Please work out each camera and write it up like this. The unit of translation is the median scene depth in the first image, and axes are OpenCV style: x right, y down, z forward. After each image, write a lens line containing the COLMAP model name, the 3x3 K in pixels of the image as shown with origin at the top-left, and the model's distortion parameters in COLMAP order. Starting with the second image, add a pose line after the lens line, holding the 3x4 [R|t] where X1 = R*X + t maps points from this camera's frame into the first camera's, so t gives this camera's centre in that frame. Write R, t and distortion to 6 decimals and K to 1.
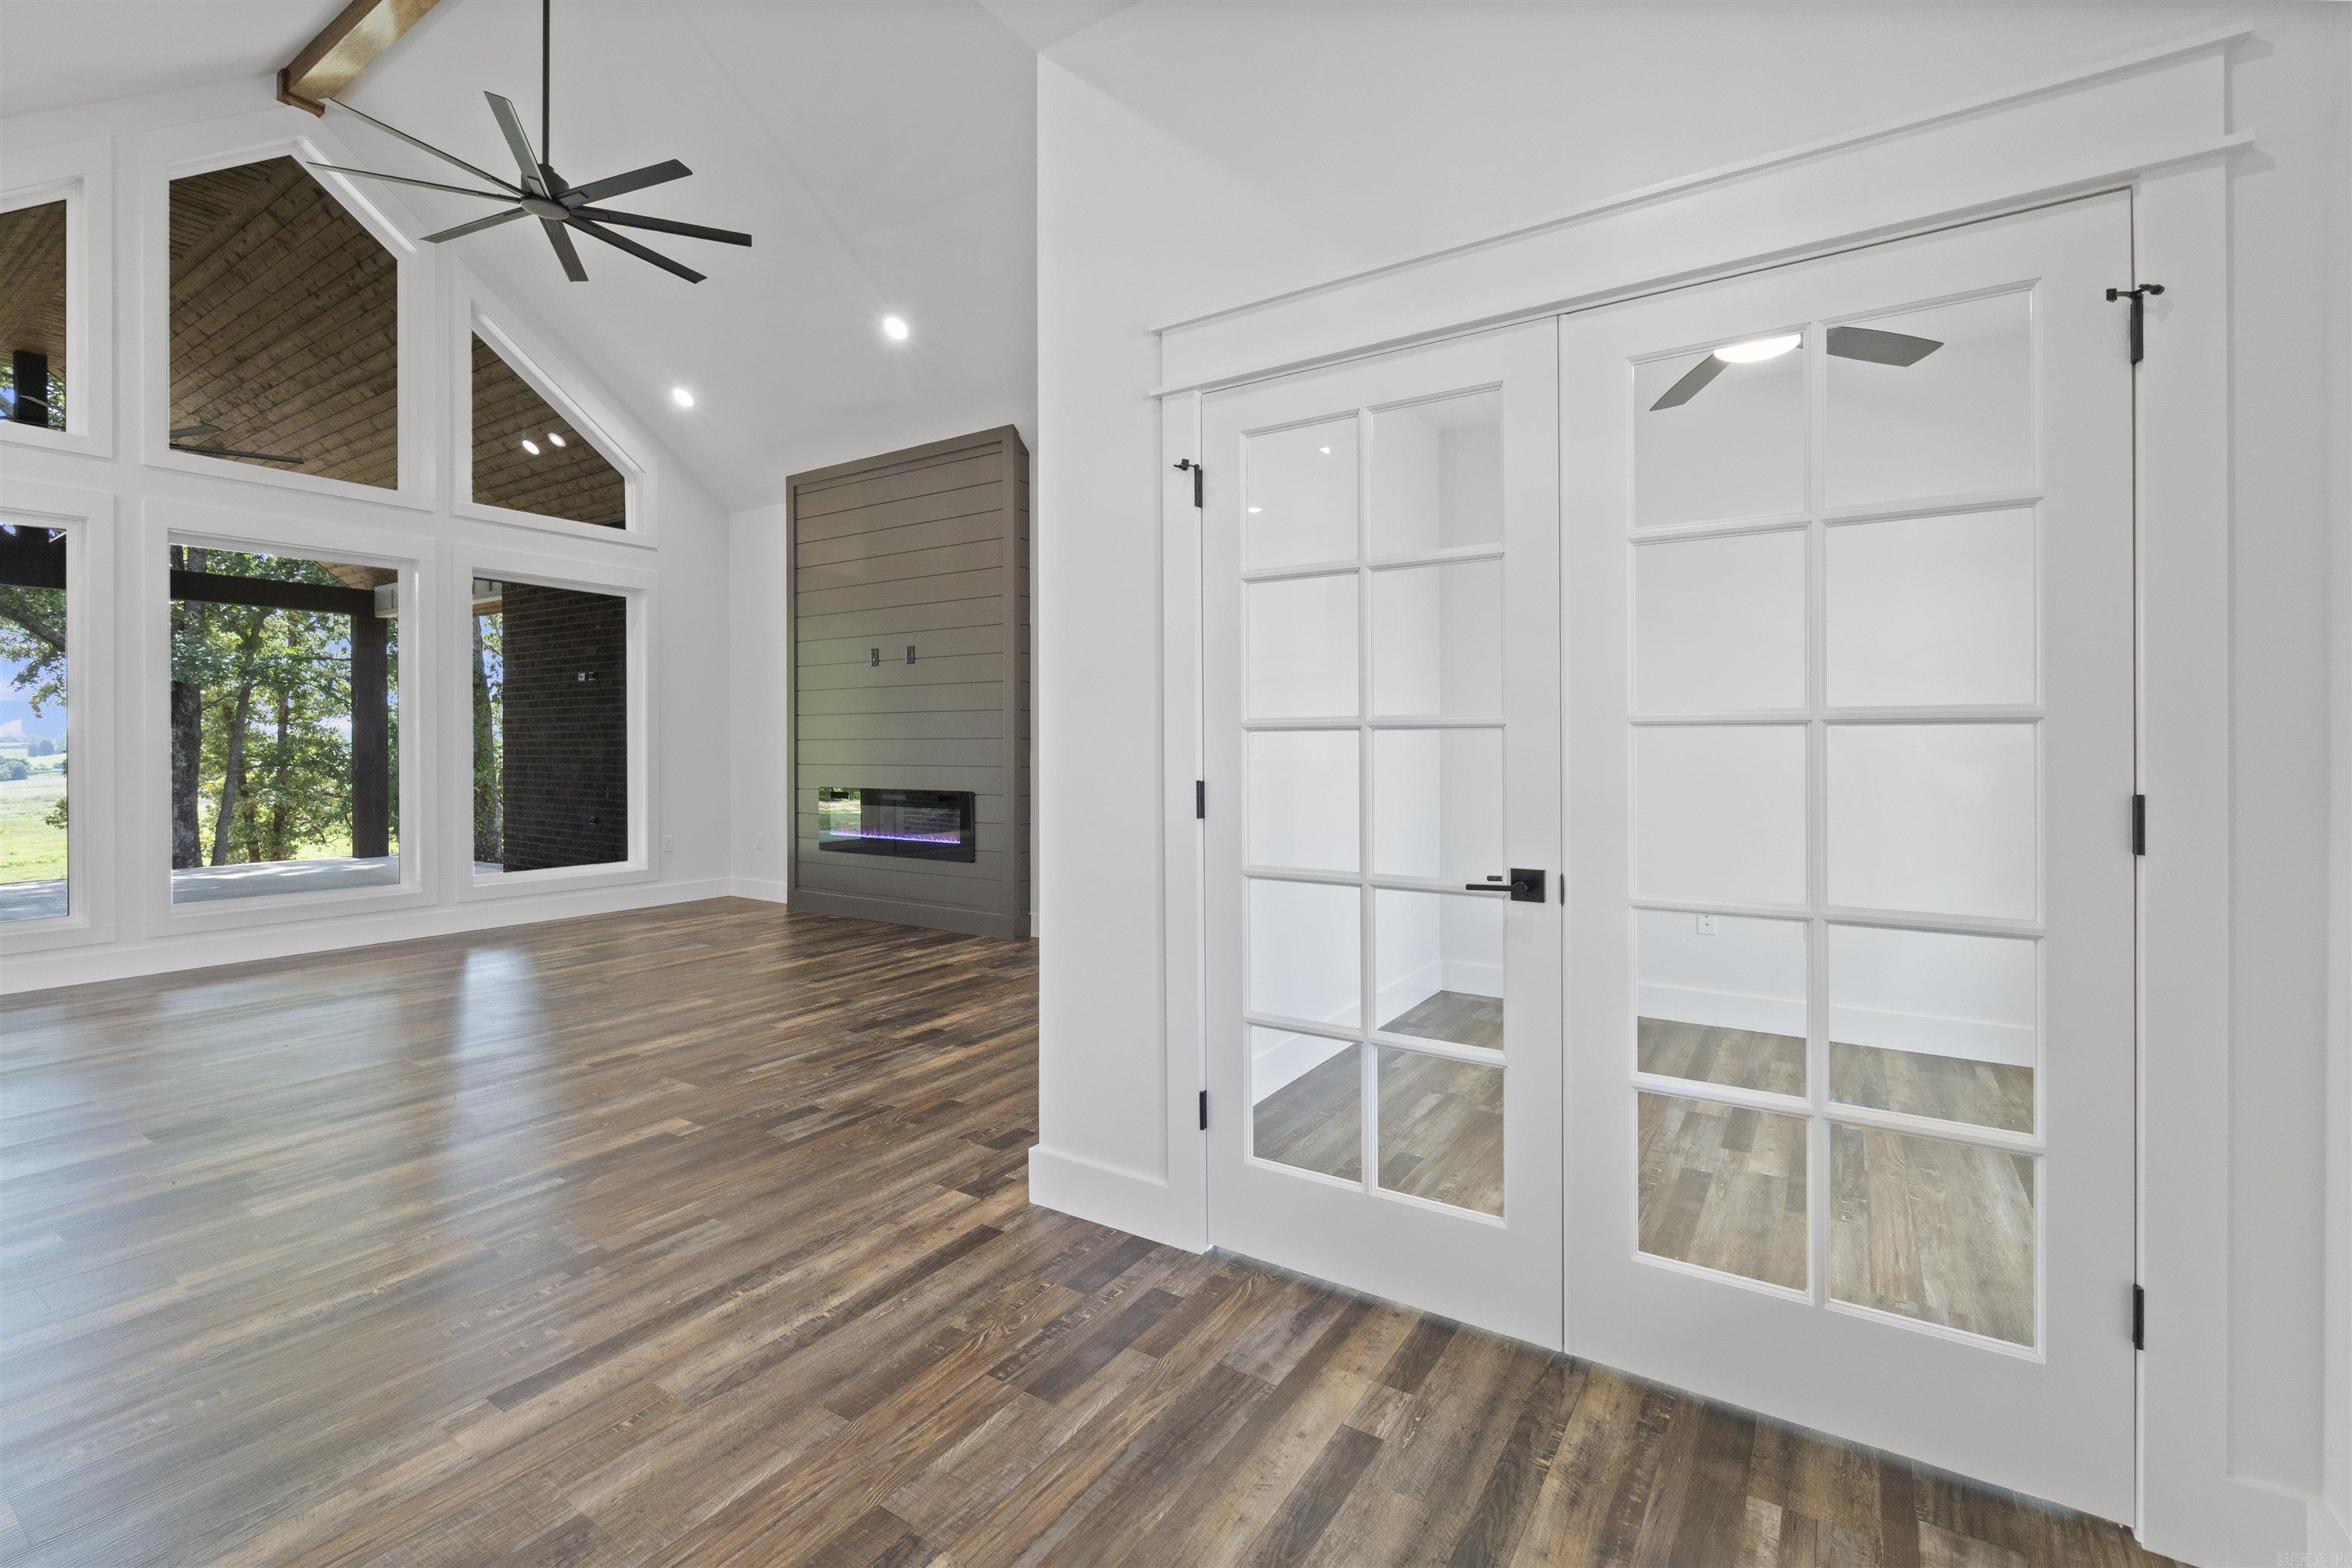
lens RADIAL K [[1022.3, 0, 1161.1], [0, 1022.3, 752.2], [0, 0, 1]] dist [-0.005898, 0.002825]
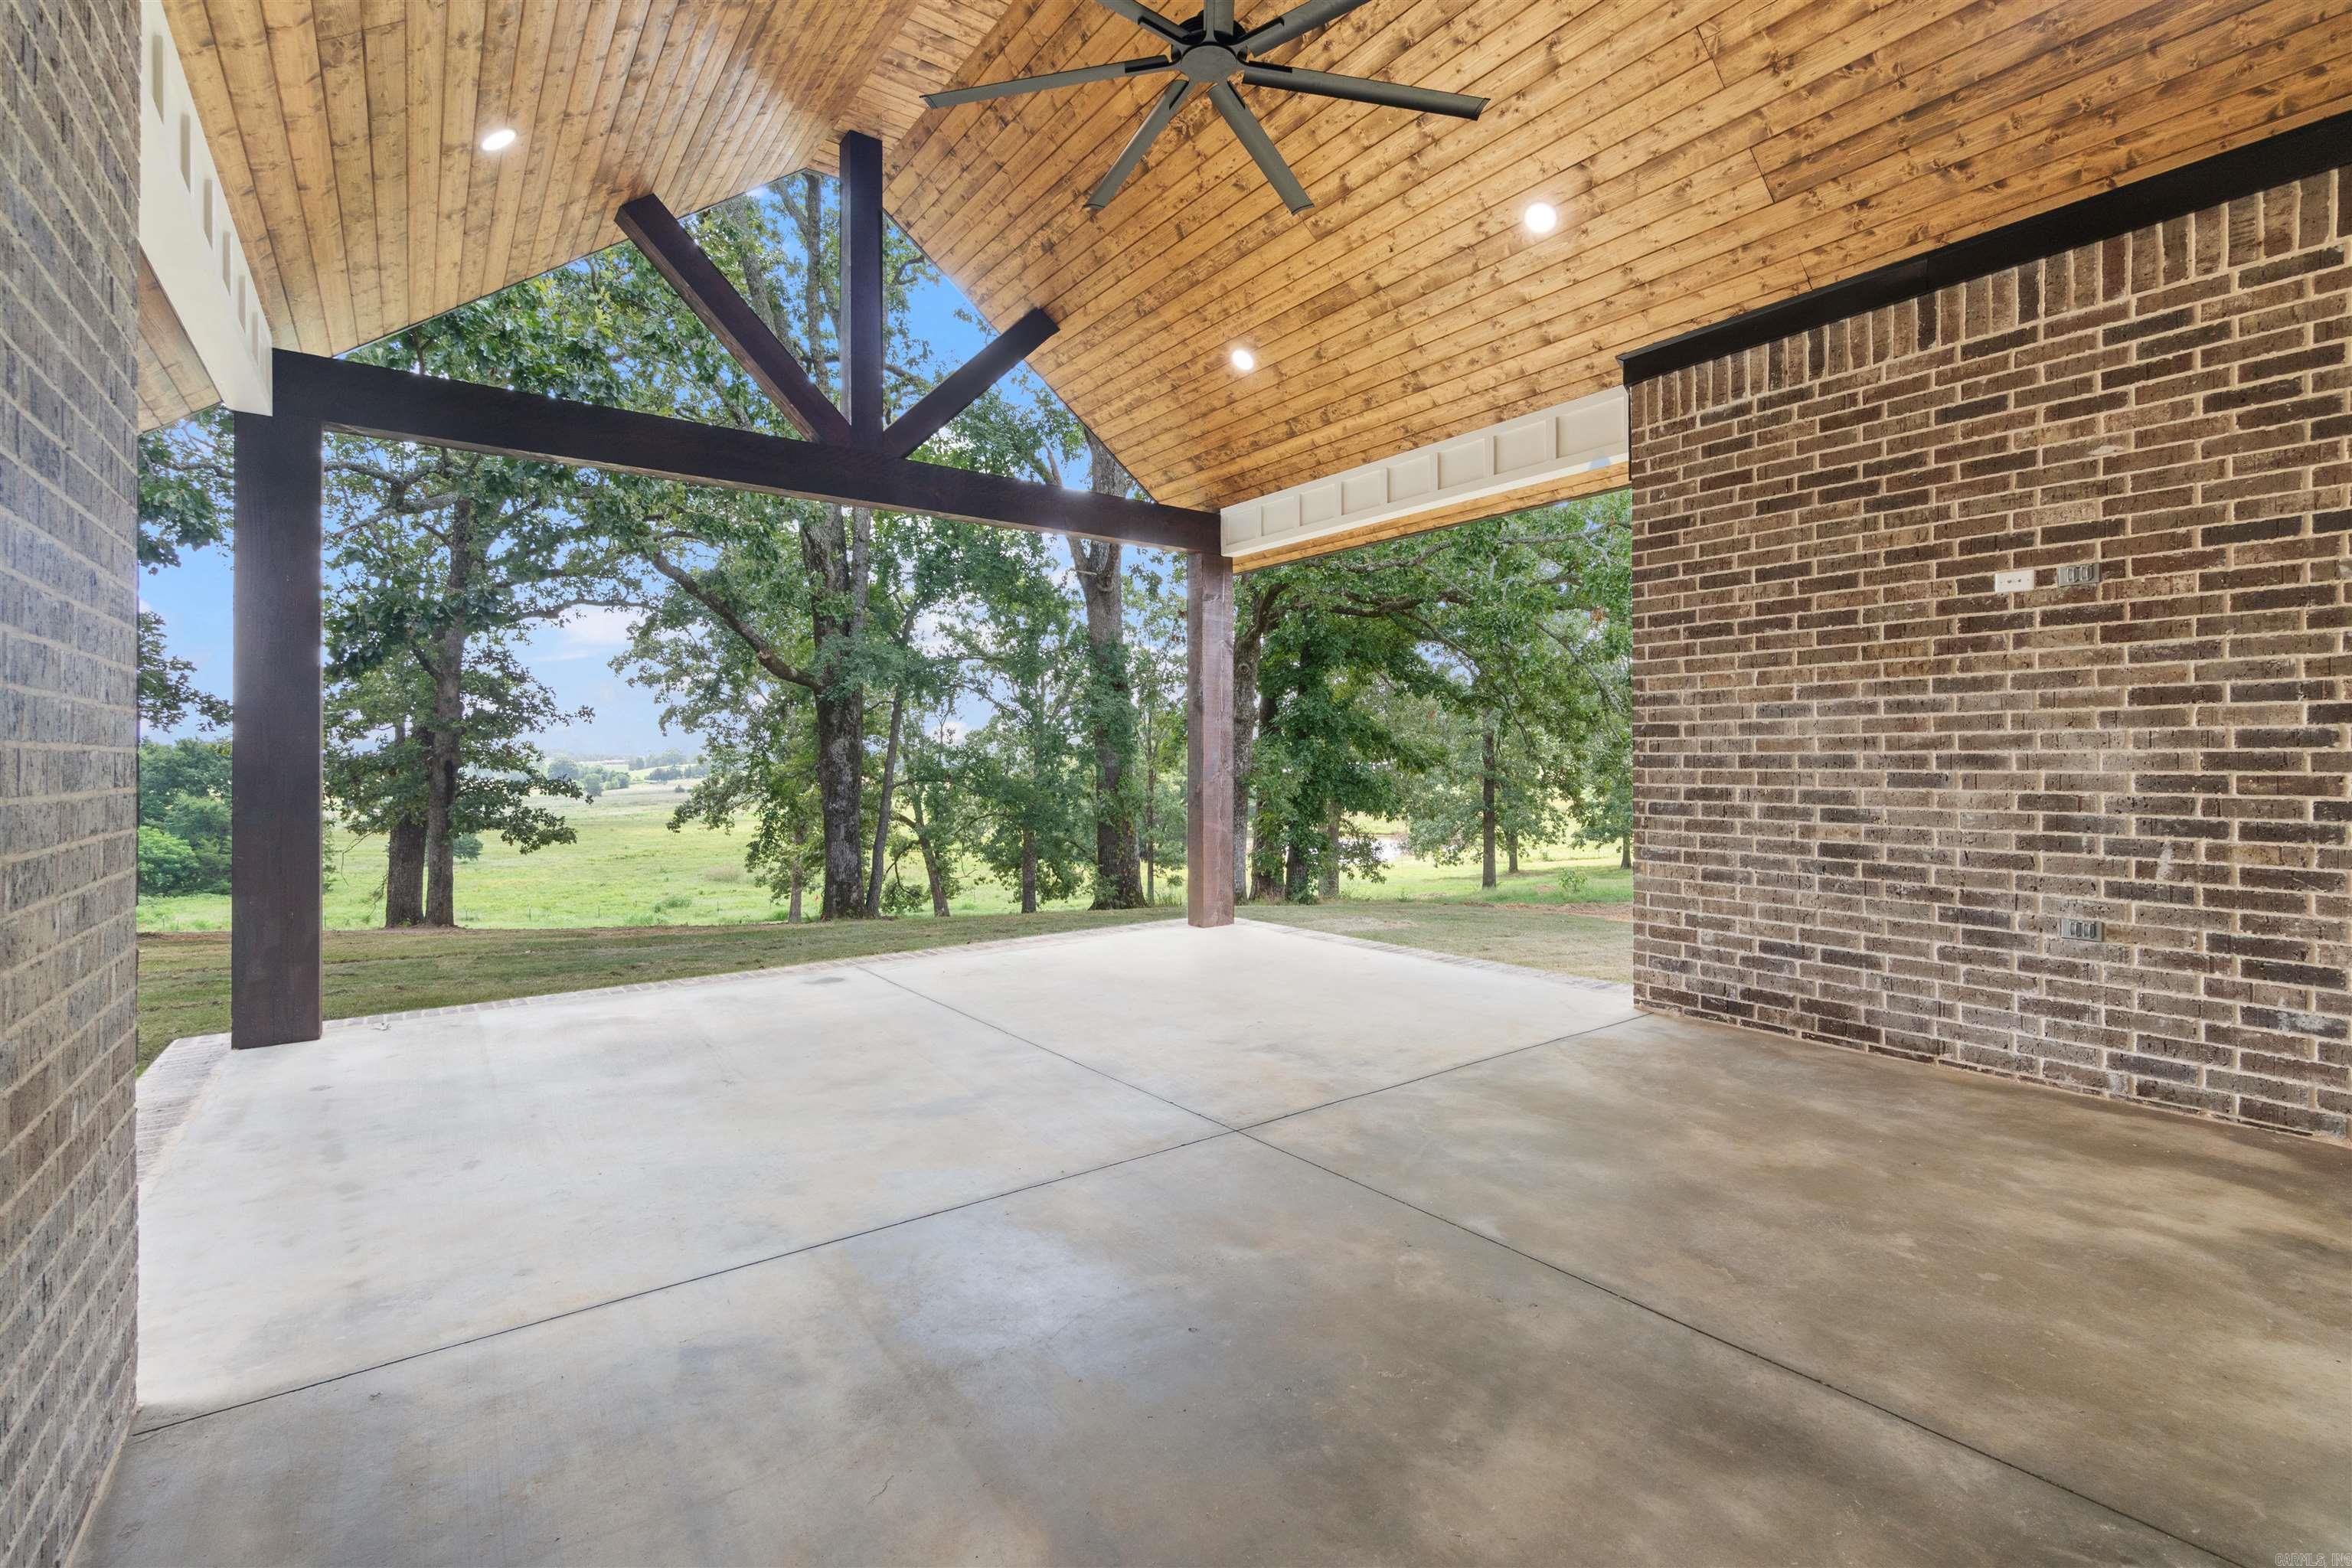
lens RADIAL K [[1022.3, 0, 1187.2], [0, 1022.3, 760.4], [0, 0, 1]] dist [-0.005898, 0.002825]
pose [[0.941693, -0.001286, -0.336472, -0.985186], [-0.001198, 0.999974, -0.007175, 0.003437], [0.336472, 0.007160, 0.941666, 0.657516]]
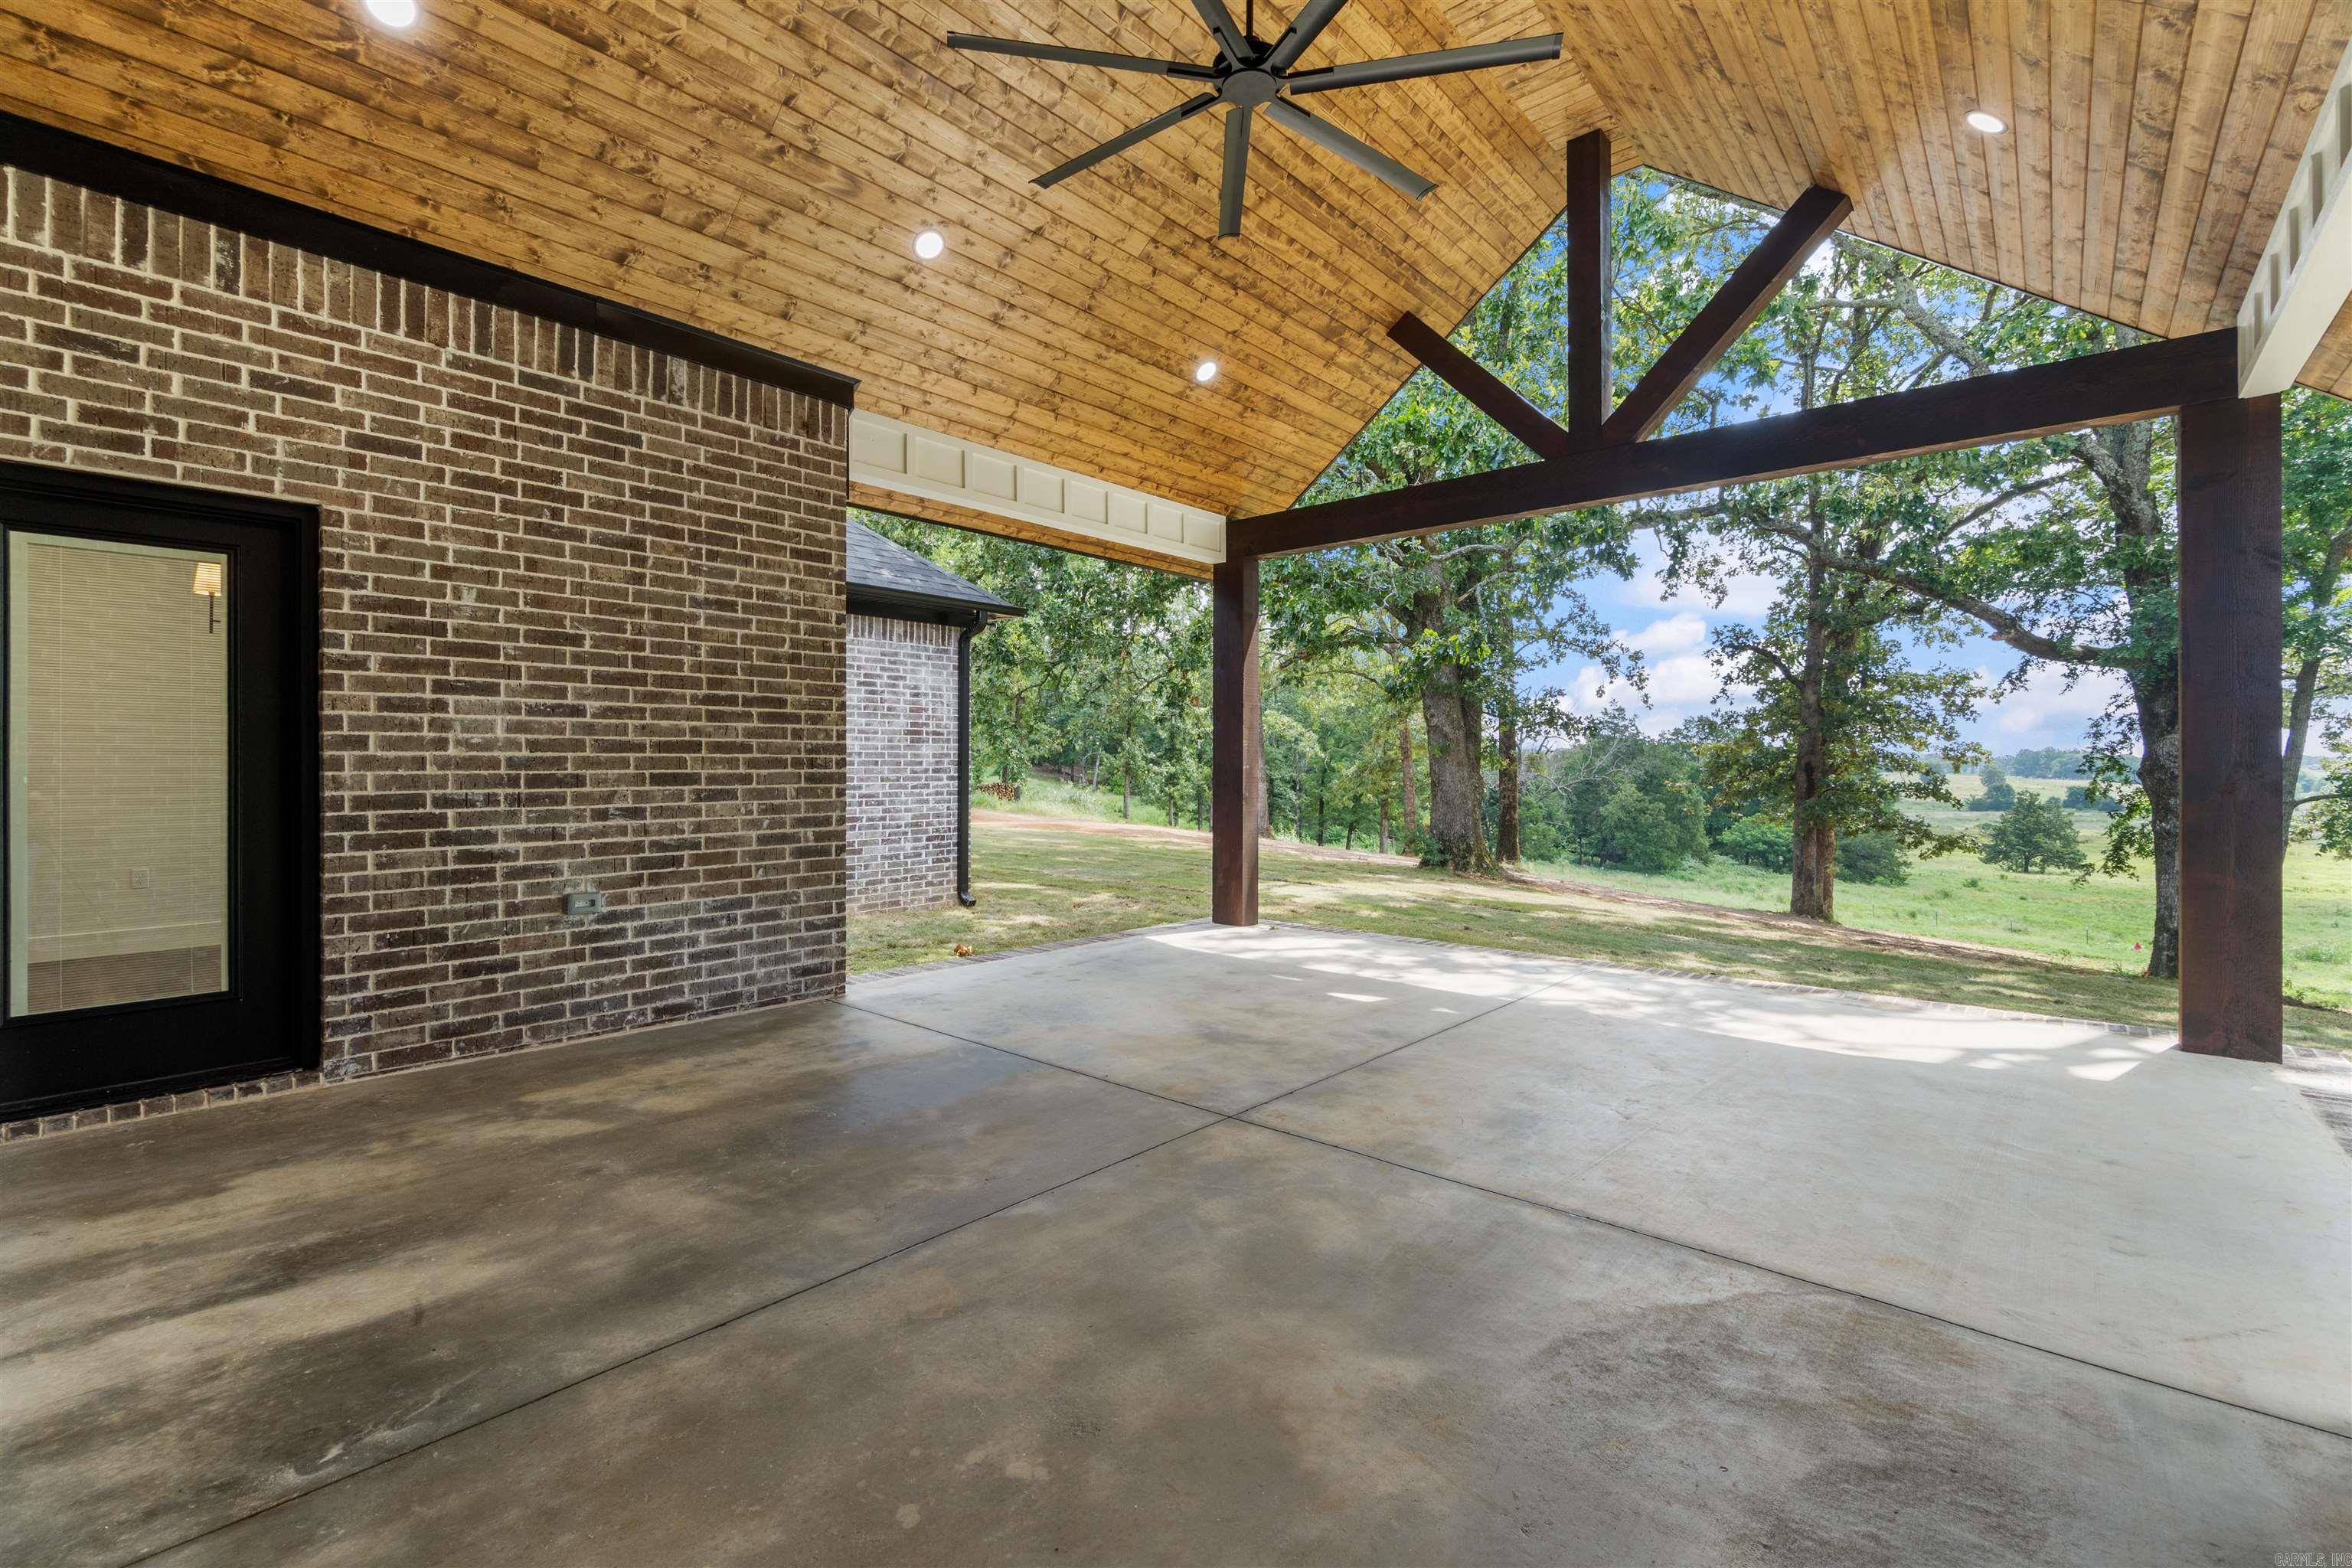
lens RADIAL K [[1022.3, 0, 1177.8], [0, 1022.3, 763.9], [0, 0, 1]] dist [-0.005898, 0.002825]
pose [[-0.120767, 0.001504, -0.992680, -0.624810], [-0.009567, 0.999951, 0.002679, 0.000593], [0.992635, 0.009821, -0.120746, 1.156081]]
